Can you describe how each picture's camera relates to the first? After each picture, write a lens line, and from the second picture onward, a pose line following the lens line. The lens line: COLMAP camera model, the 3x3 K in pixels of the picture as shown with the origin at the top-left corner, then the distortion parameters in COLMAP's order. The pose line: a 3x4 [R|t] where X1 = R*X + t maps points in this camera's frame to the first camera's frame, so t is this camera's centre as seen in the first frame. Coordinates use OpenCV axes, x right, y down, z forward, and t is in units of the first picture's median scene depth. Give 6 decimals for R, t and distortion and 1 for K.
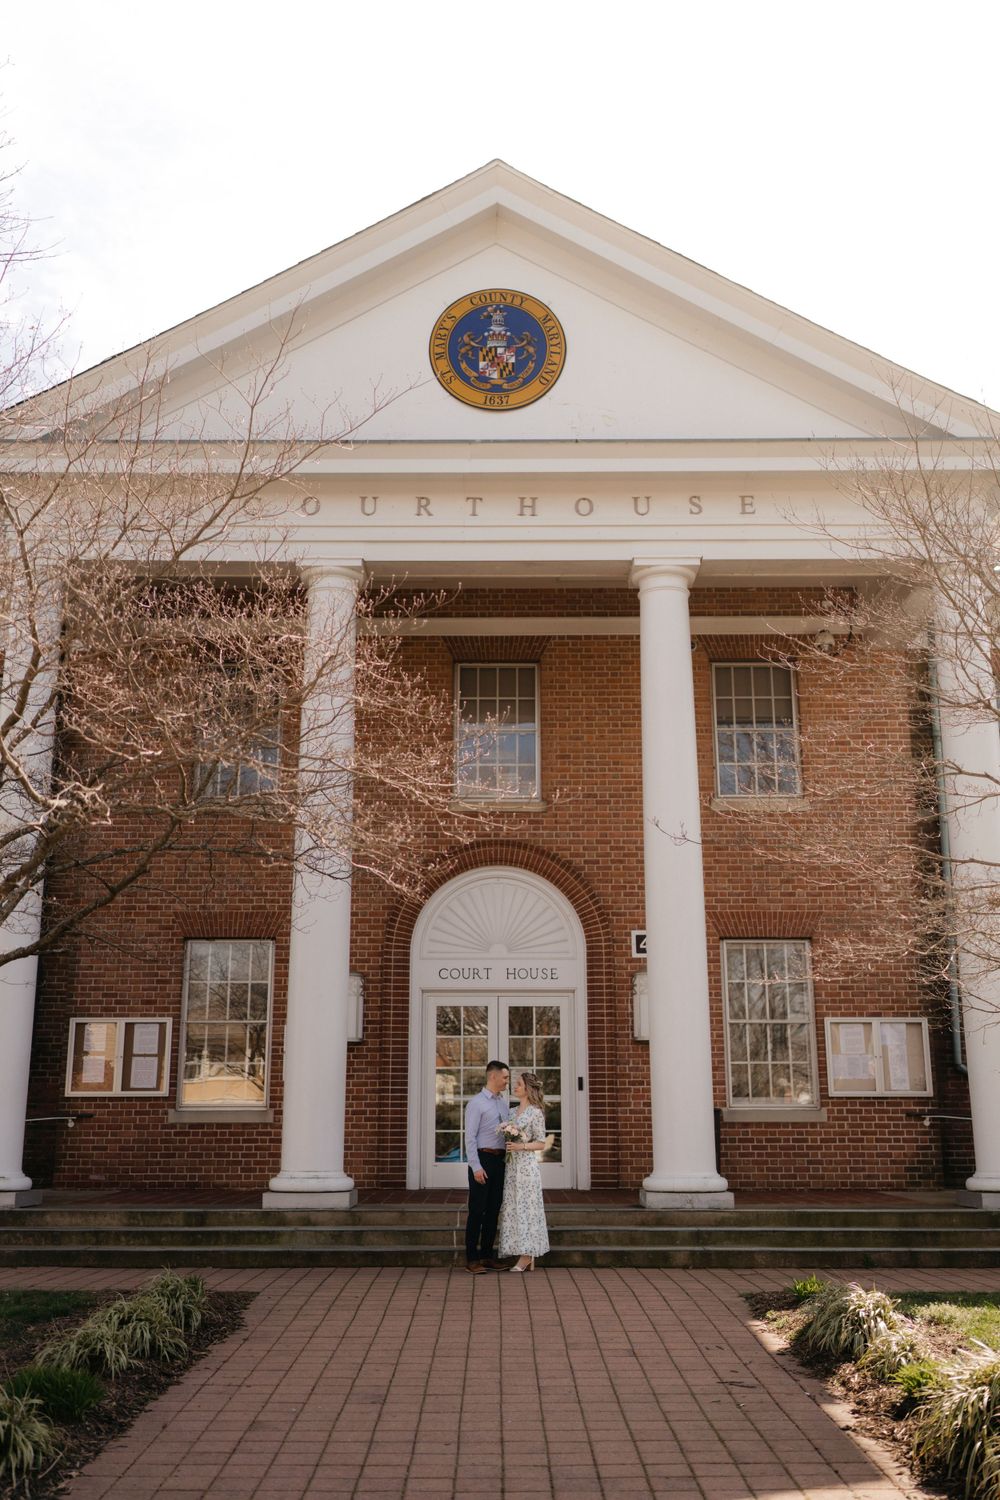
lens RADIAL K [[1411.4, 0, 485.1], [0, 1411.4, 755.8], [0, 0, 1]] dist [-0.005551, 0.000000]
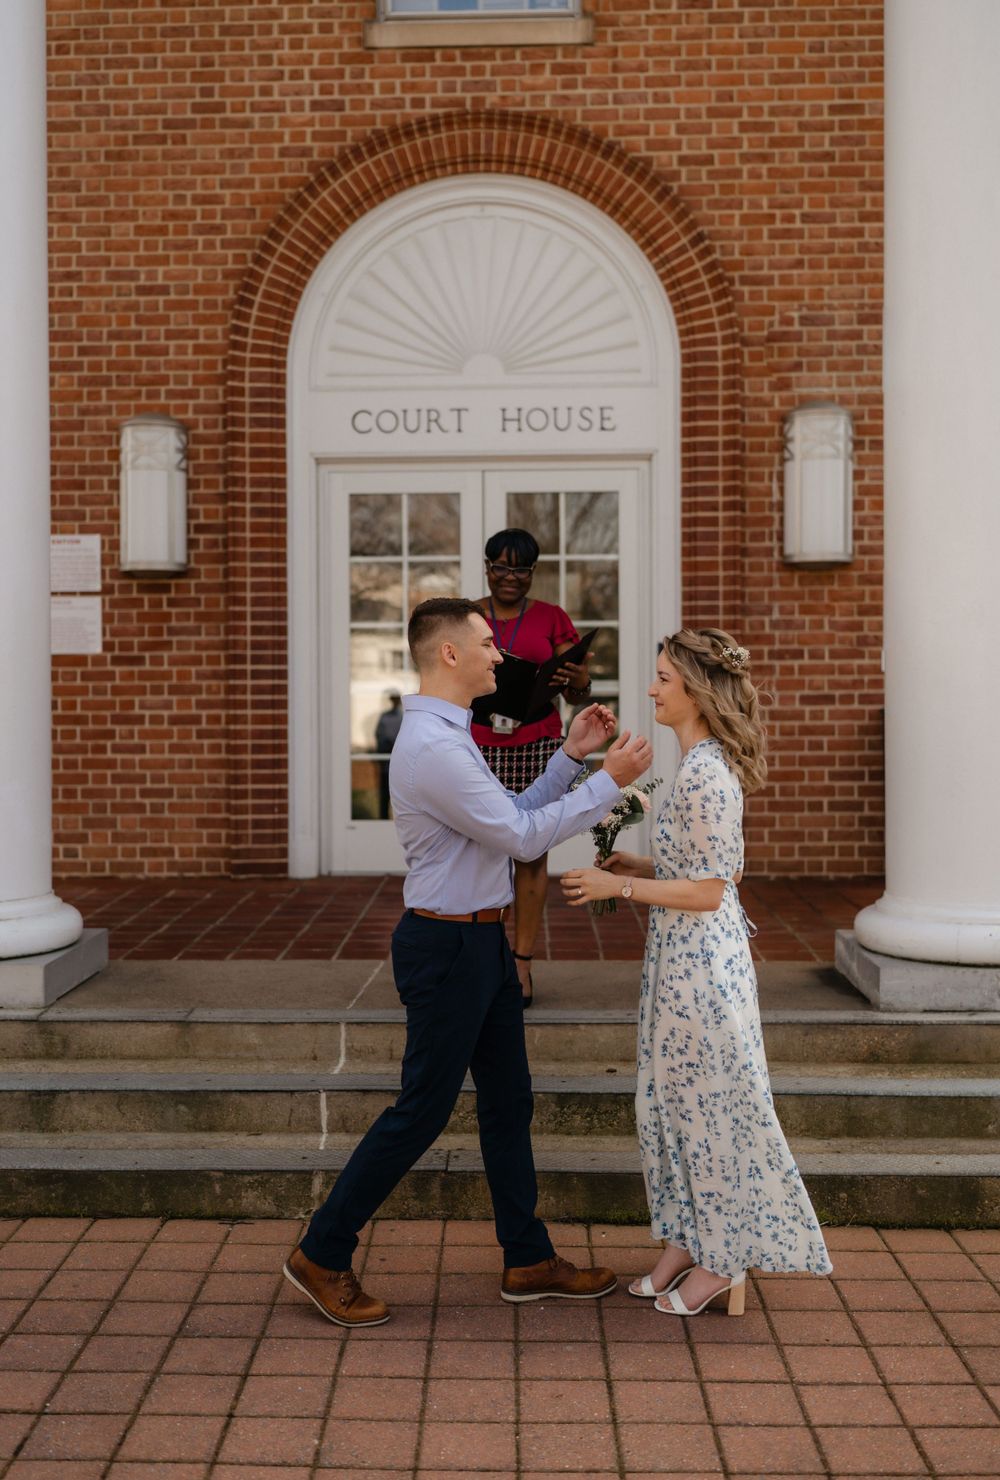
lens RADIAL K [[1497.6, 0, 438.4], [0, 1497.6, 705.7], [0, 0, 1]] dist [-0.006733, 0.000000]
pose [[0.998755, -0.004377, -0.049683, 0.018856], [0.017478, 0.963690, 0.266451, 0.117705], [0.046713, -0.266988, 0.962567, 0.527907]]
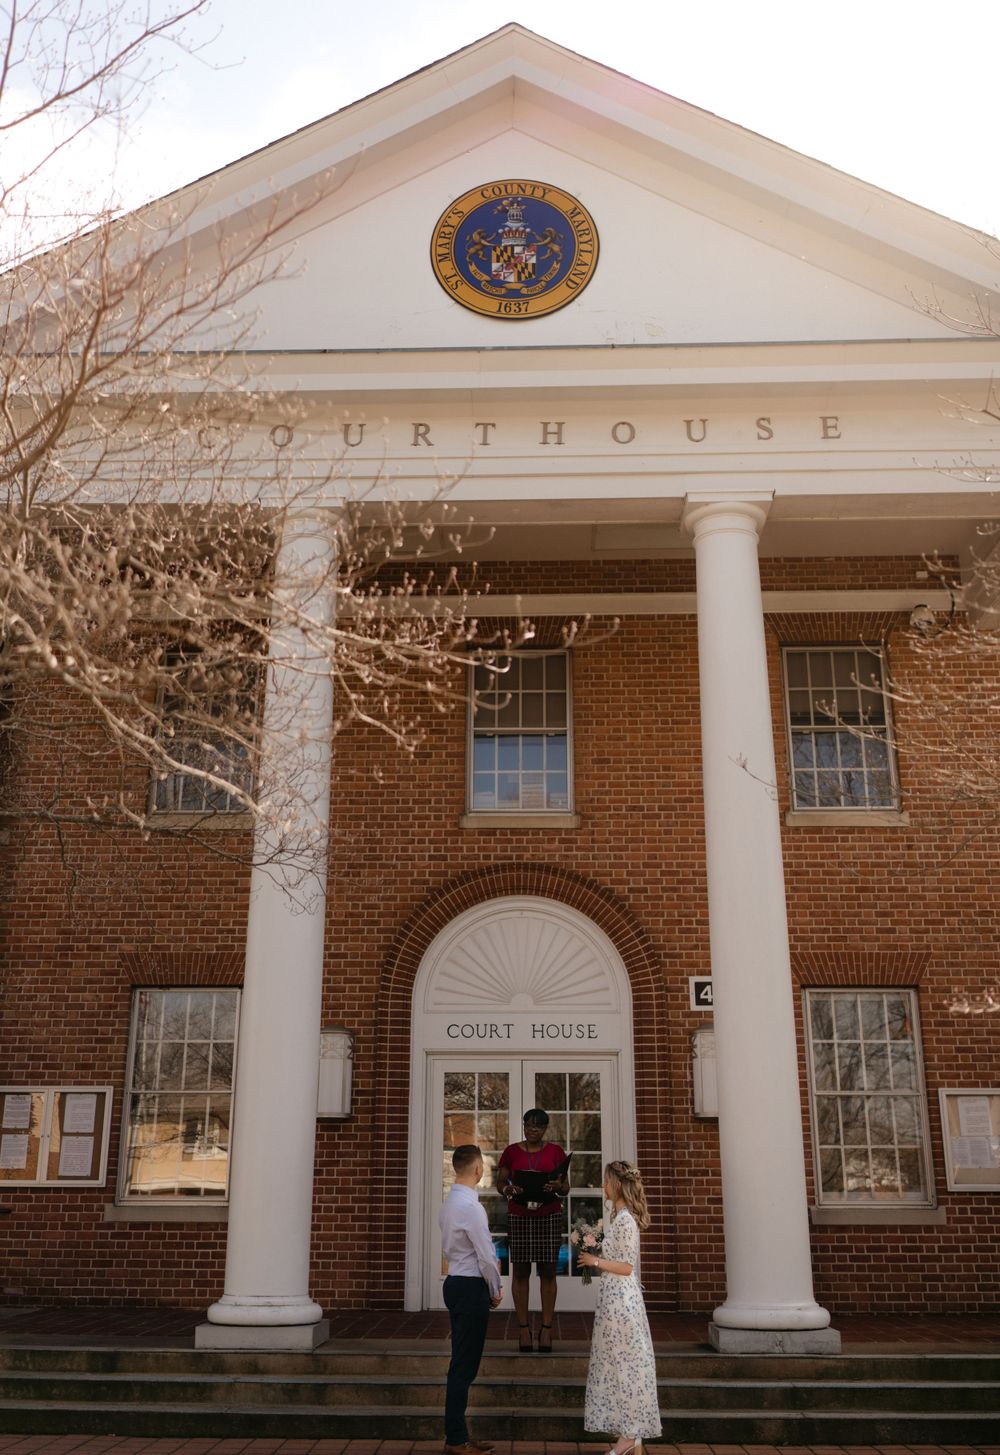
lens RADIAL K [[1402.4, 0, 482.7], [0, 1402.4, 713.8], [0, 0, 1]] dist [-0.014192, 0.000000]
pose [[0.999460, -0.005661, -0.032362, 0.014126], [0.003023, 0.996711, -0.080984, 0.041023], [0.032714, 0.080842, 0.996190, 0.203395]]
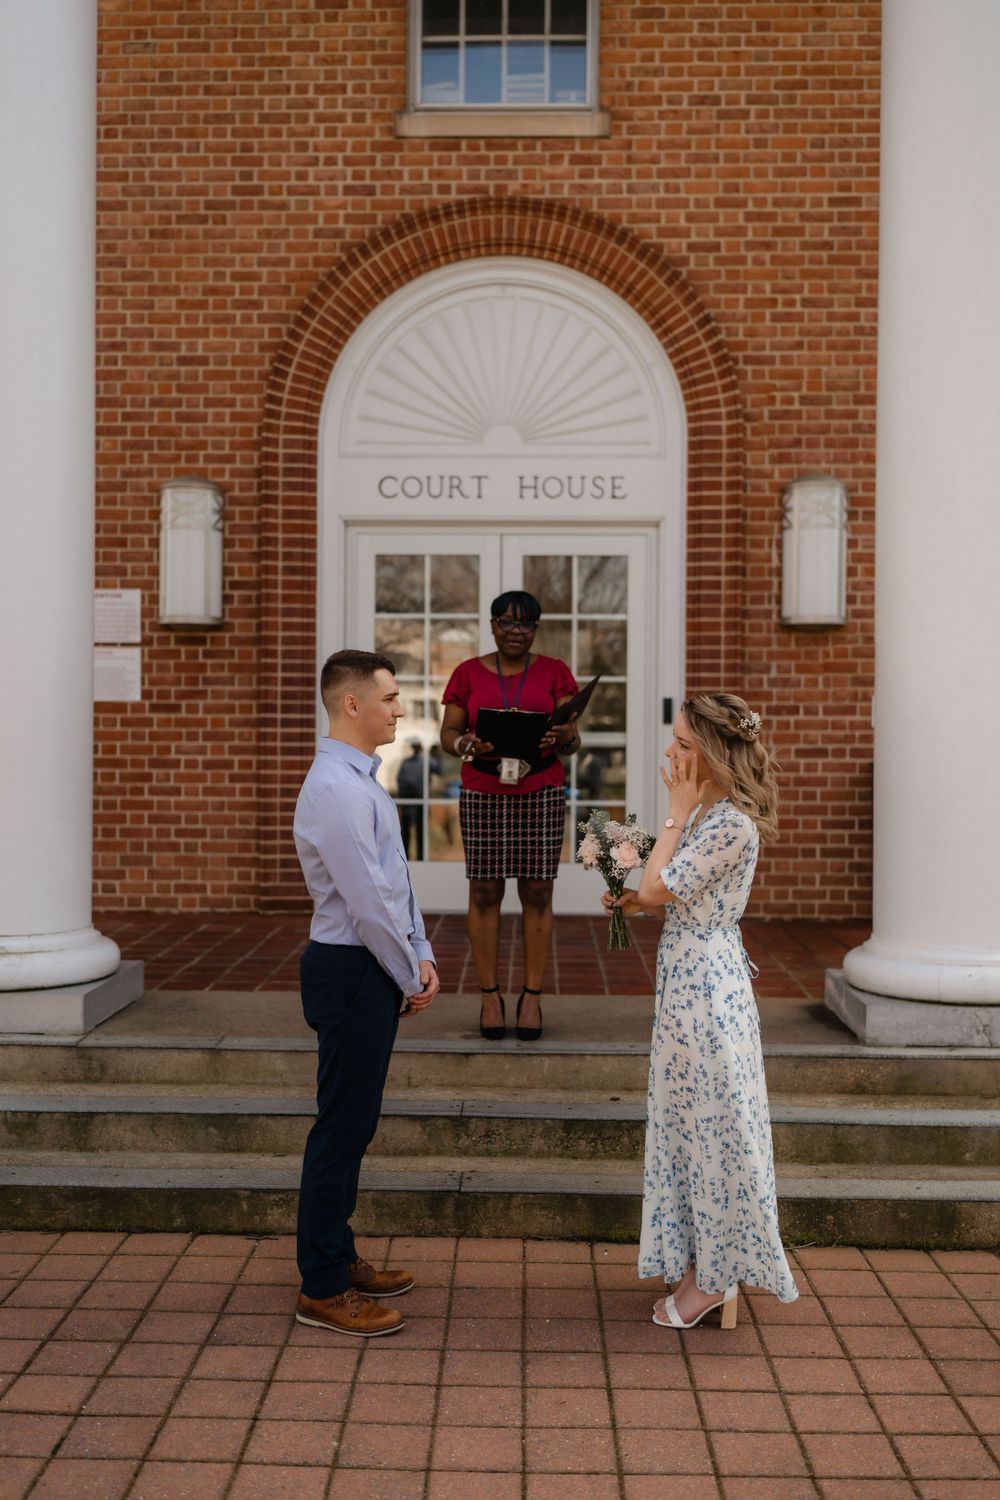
lens RADIAL K [[1411.4, 0, 470.5], [0, 1411.4, 746.7], [0, 0, 1]] dist [-0.005551, 0.000000]
pose [[0.999202, 0.007736, -0.039189, 0.018627], [0.002828, 0.964909, 0.262571, 0.116505], [0.039845, -0.262472, 0.964117, 0.525972]]
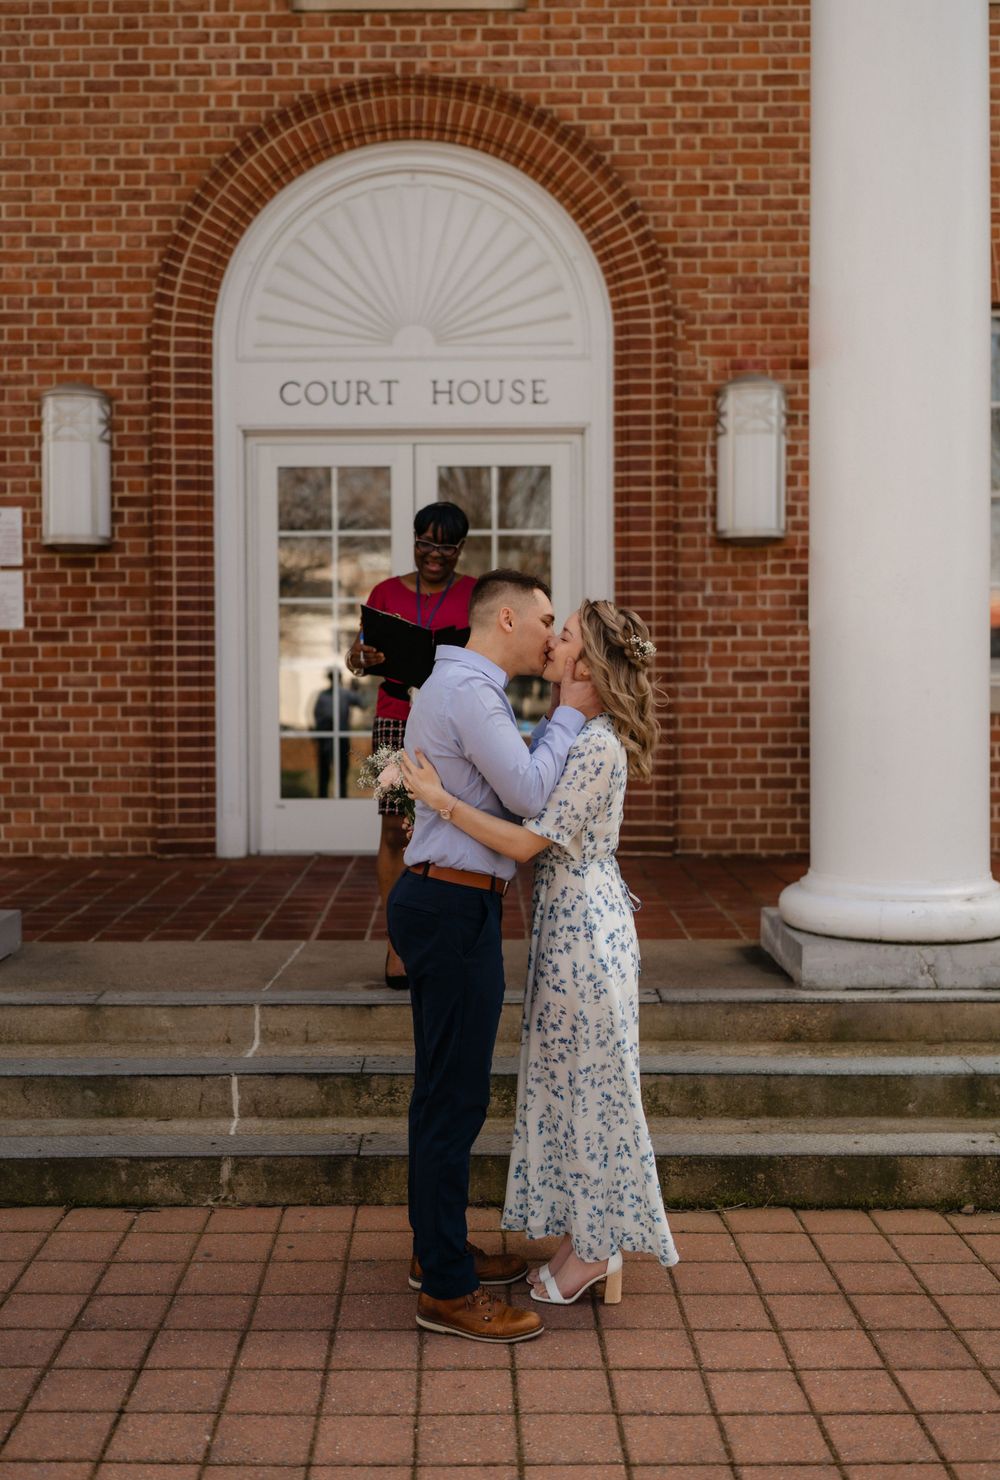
lens RADIAL K [[1497.6, 0, 436.7], [0, 1497.6, 703.5], [0, 0, 1]] dist [-0.006733, 0.000000]
pose [[0.999827, -0.004304, -0.018111, 0.025299], [0.009169, 0.960557, 0.277932, 0.120741], [0.016200, -0.278050, 0.960430, 0.534260]]
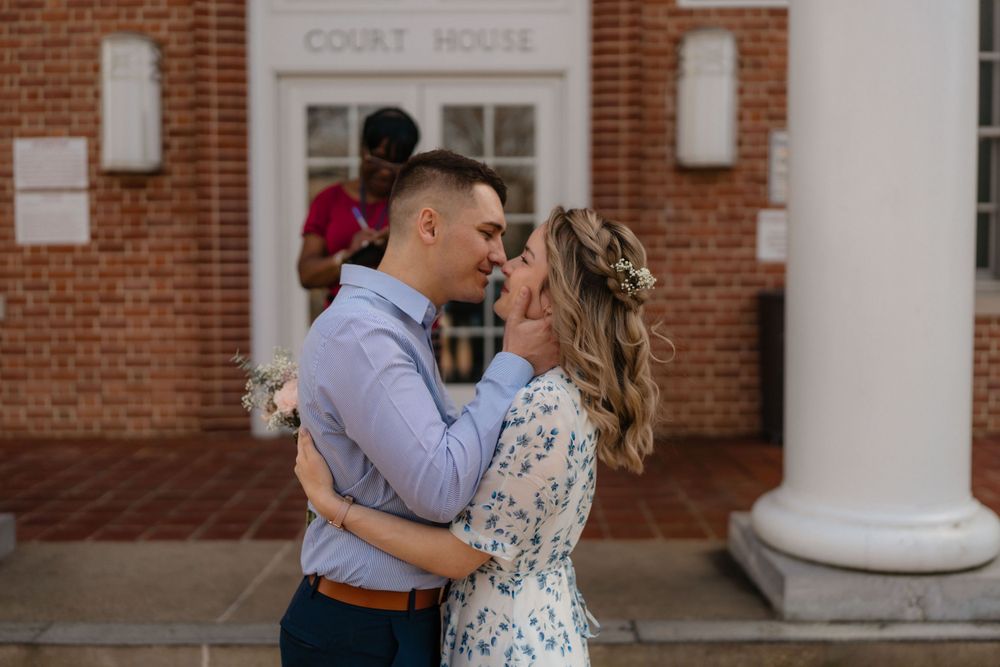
lens RADIAL K [[940.9, 0, 493.4], [0, 940.9, 317.1], [0, 0, 1]] dist [-0.005551, 0.000000]
pose [[0.999989, -0.003237, -0.003246, 0.038165], [0.004073, 0.952269, 0.305234, 0.149496], [0.002103, -0.305244, 0.952272, 0.654853]]
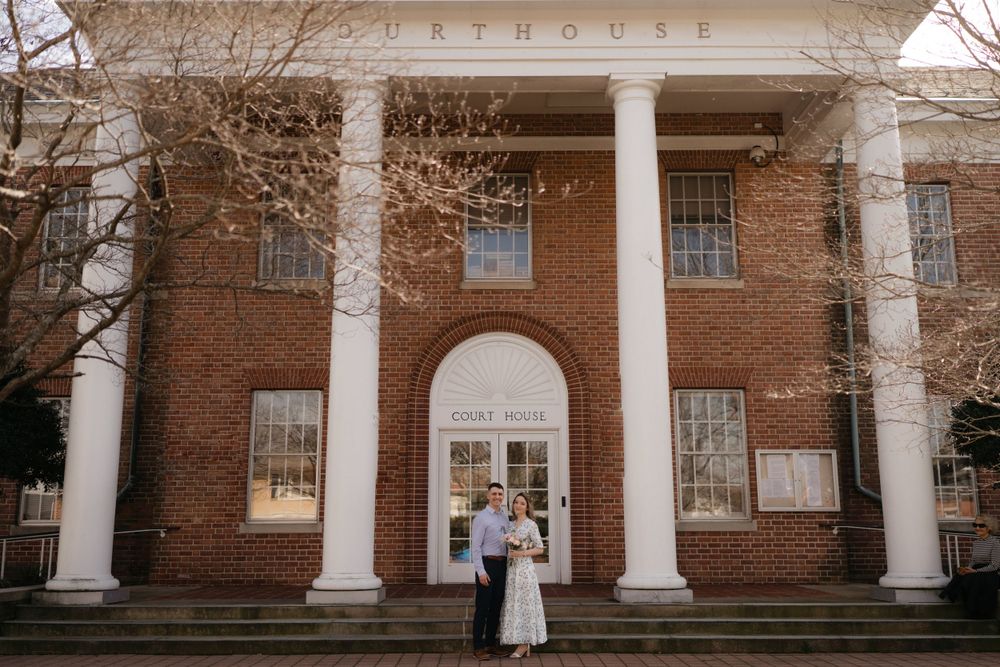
lens RADIAL K [[940.9, 0, 495.2], [0, 940.9, 334.8], [0, 0, 1]] dist [-0.005551, 0.000000]
pose [[0.999974, -0.001557, 0.007022, 0.000038], [0.001181, 0.998580, 0.053267, 0.036983], [-0.007095, -0.053258, 0.998556, 0.162015]]
